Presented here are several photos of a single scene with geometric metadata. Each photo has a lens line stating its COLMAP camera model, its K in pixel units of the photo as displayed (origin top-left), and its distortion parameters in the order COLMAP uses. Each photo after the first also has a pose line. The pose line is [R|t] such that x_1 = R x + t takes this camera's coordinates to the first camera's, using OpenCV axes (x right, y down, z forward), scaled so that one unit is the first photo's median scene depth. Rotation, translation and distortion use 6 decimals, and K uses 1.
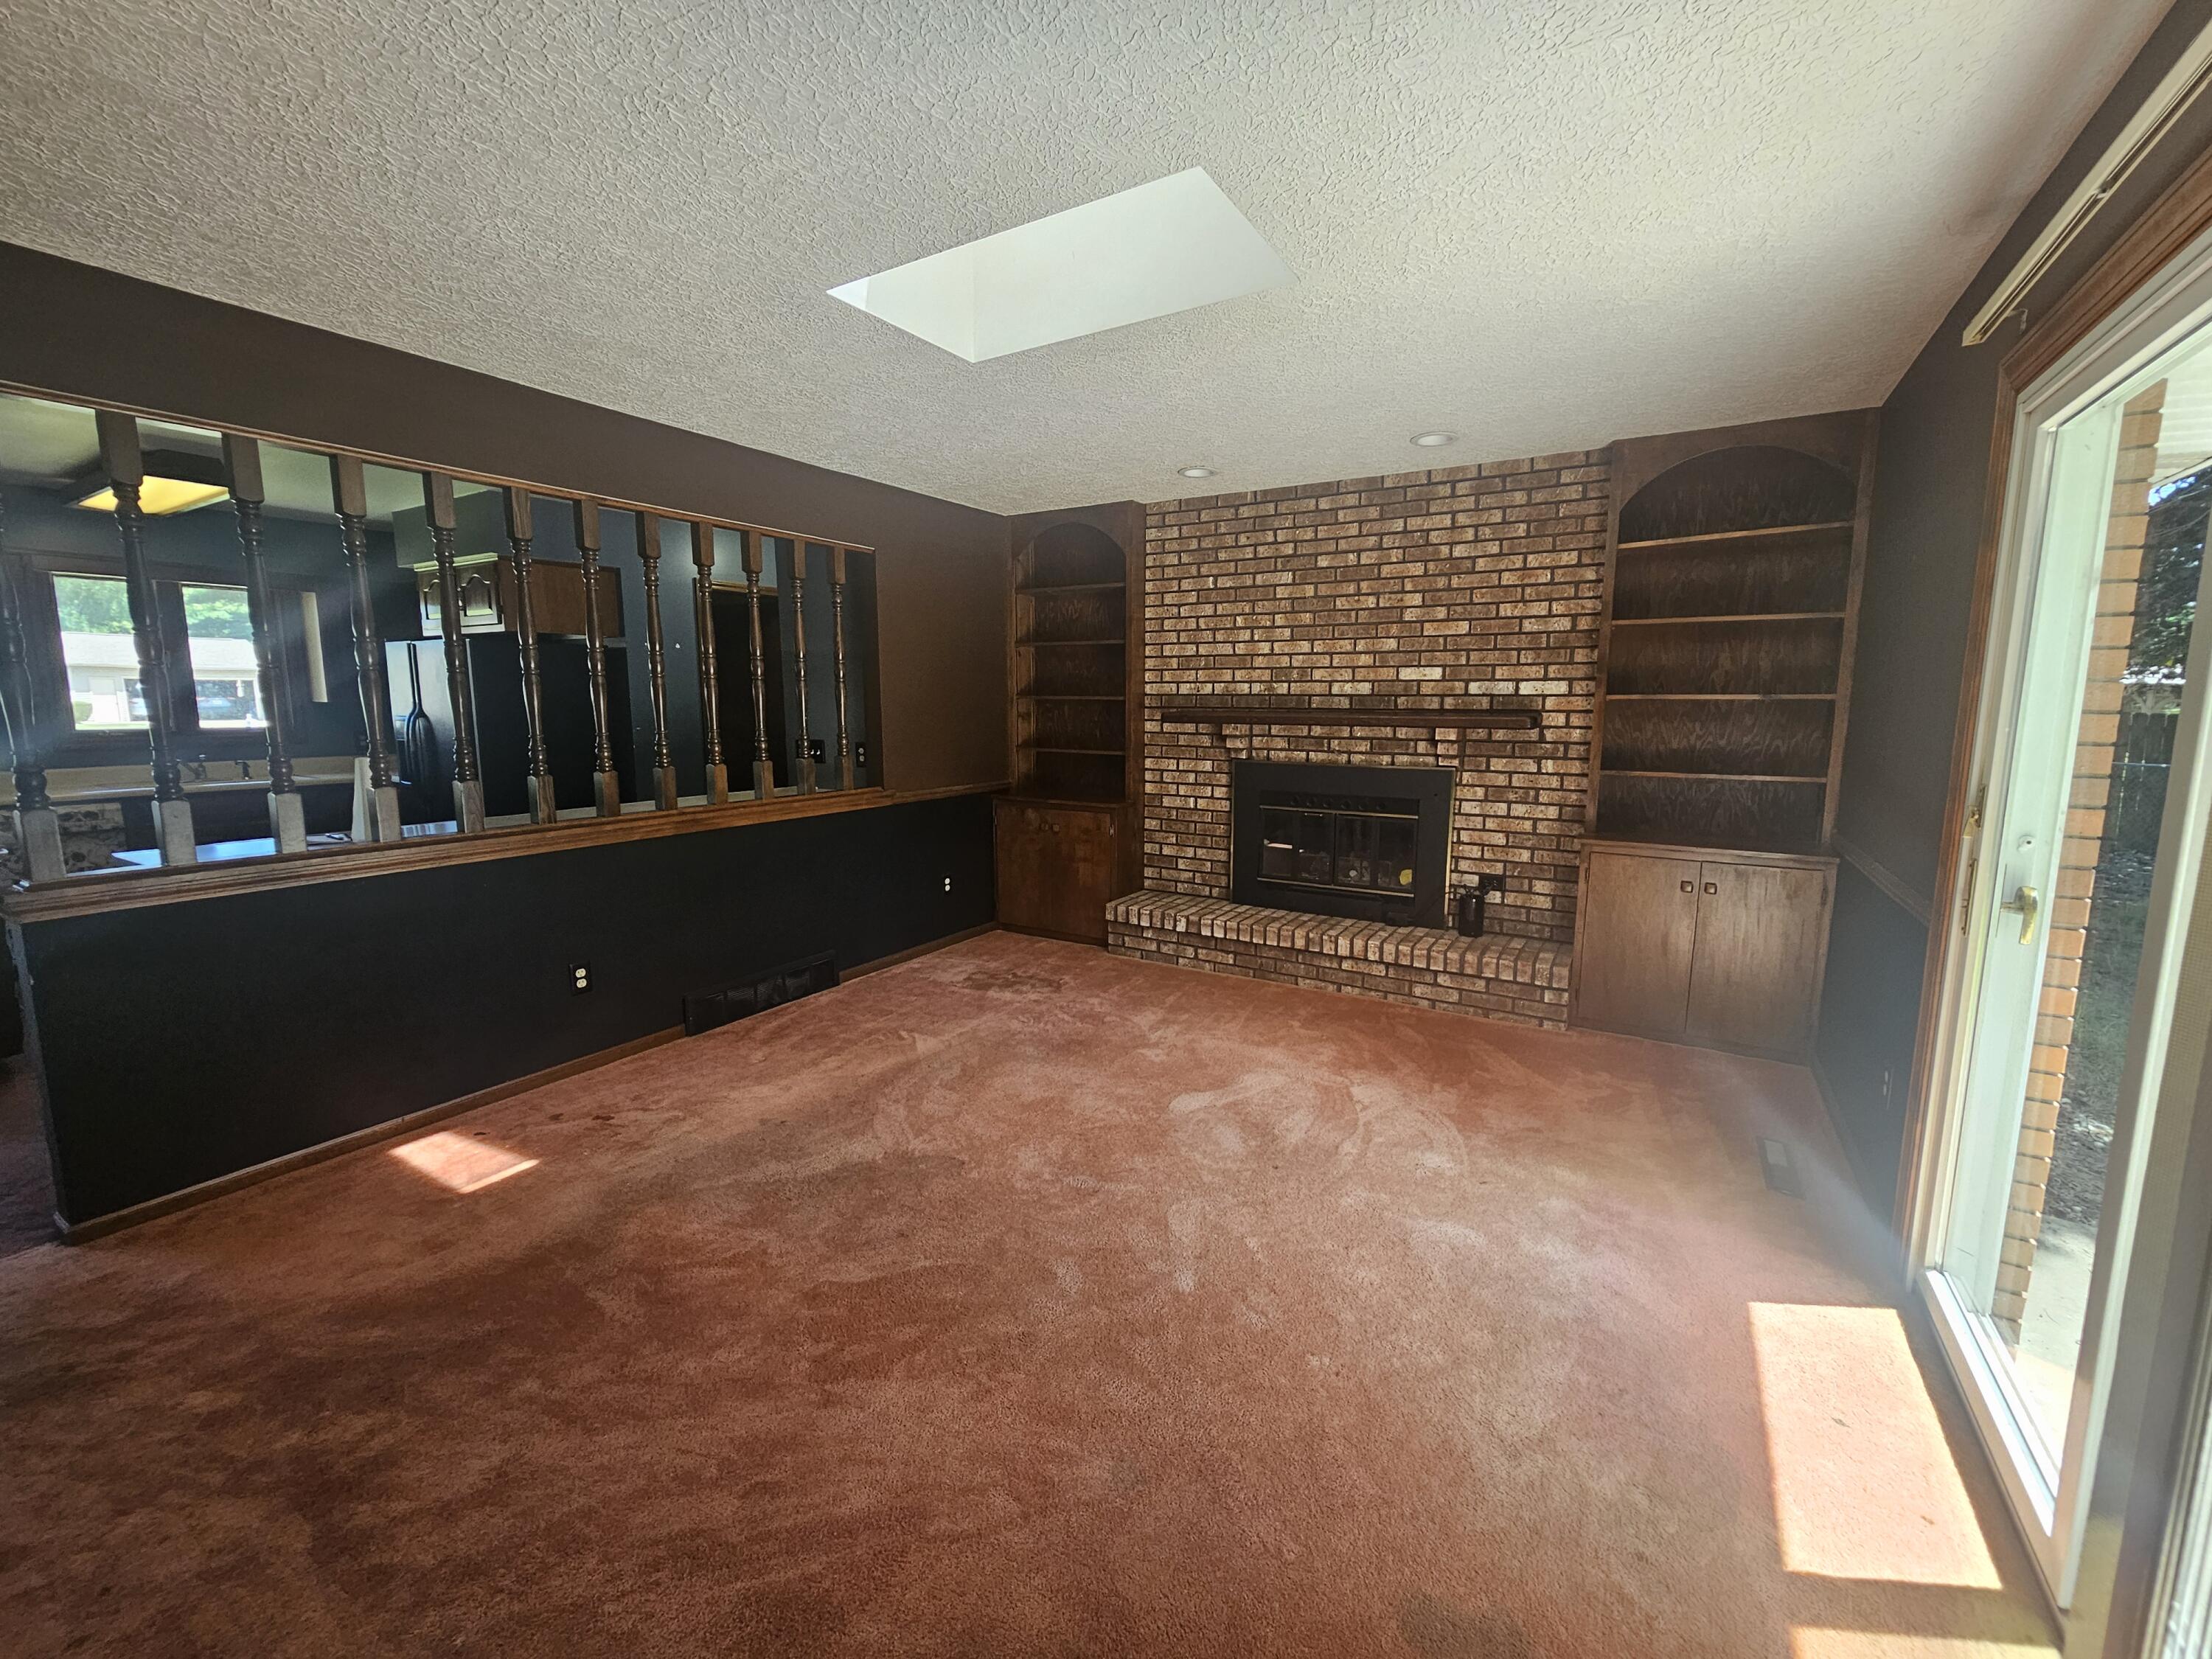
lens RADIAL K [[911.4, 0, 1111.2], [0, 911.4, 823.8], [0, 0, 1]] dist [-0.002862, 0.000638]
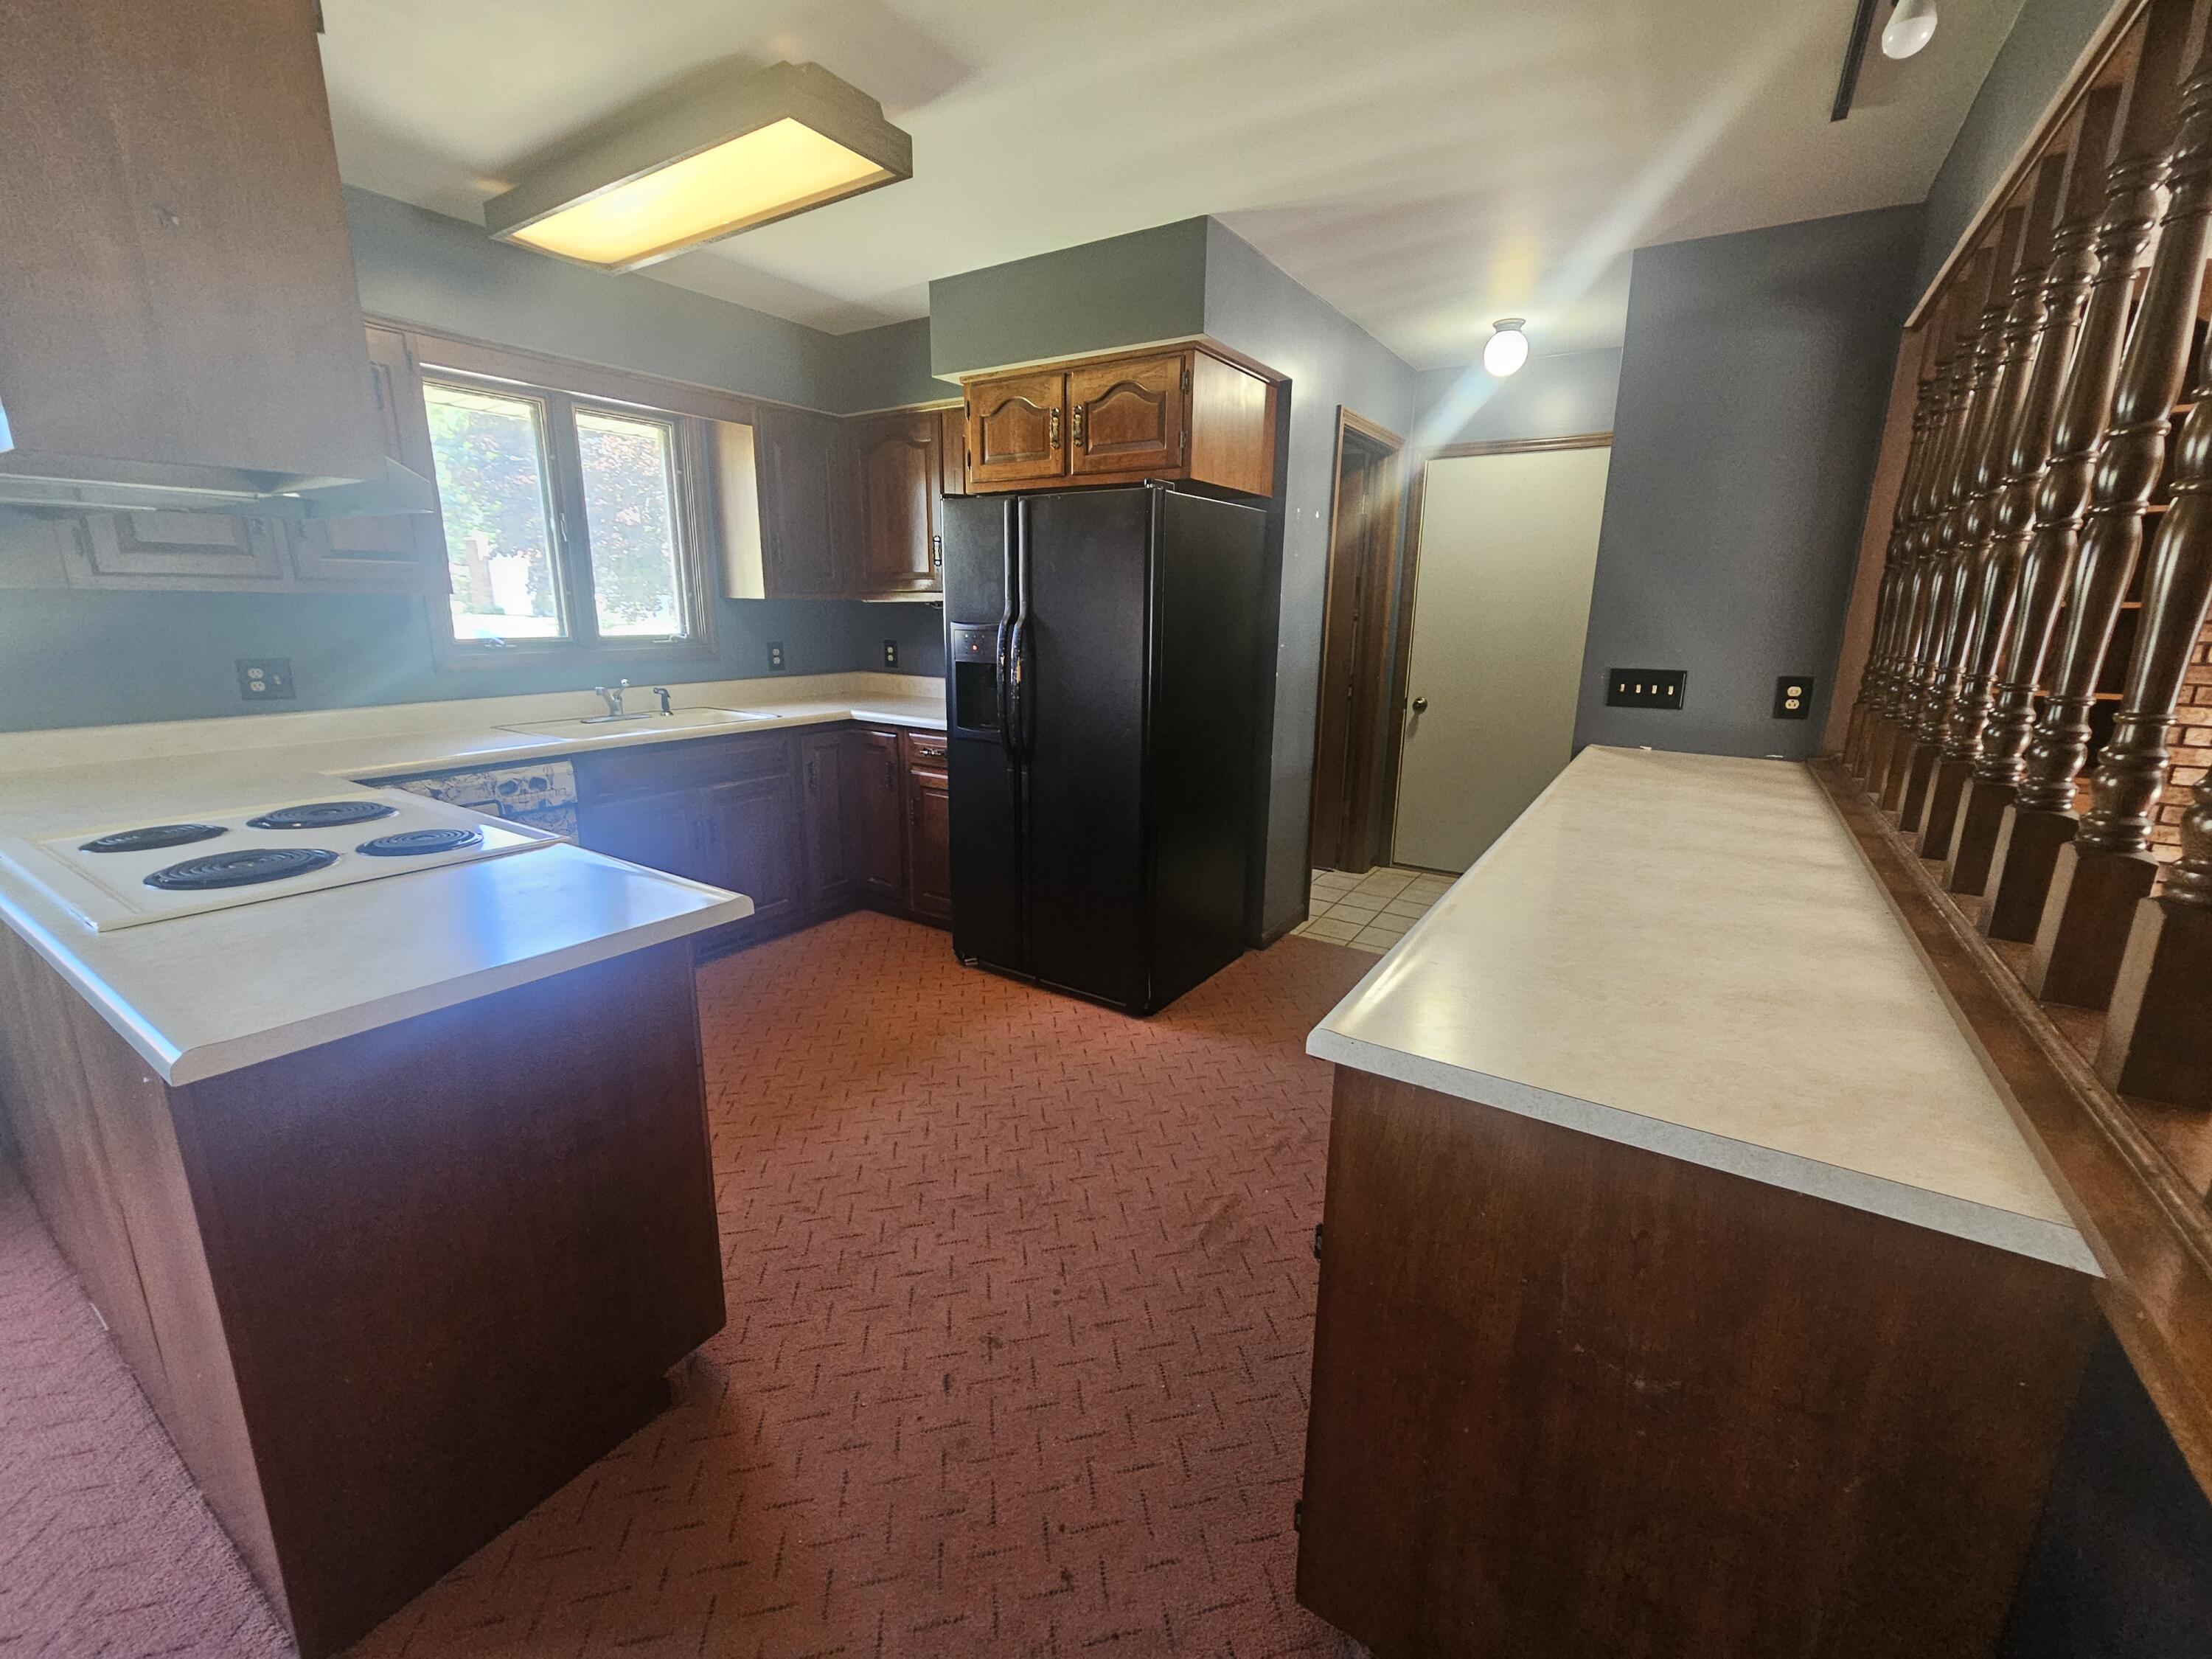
lens RADIAL K [[911.4, 0, 1106.6], [0, 911.4, 824.8], [0, 0, 1]] dist [-0.002862, 0.000638]
pose [[0.999562, 0.015617, -0.025150, -0.774411], [-0.012943, 0.994579, 0.103171, -0.053045], [0.026625, -0.102800, 0.994346, 0.428992]]
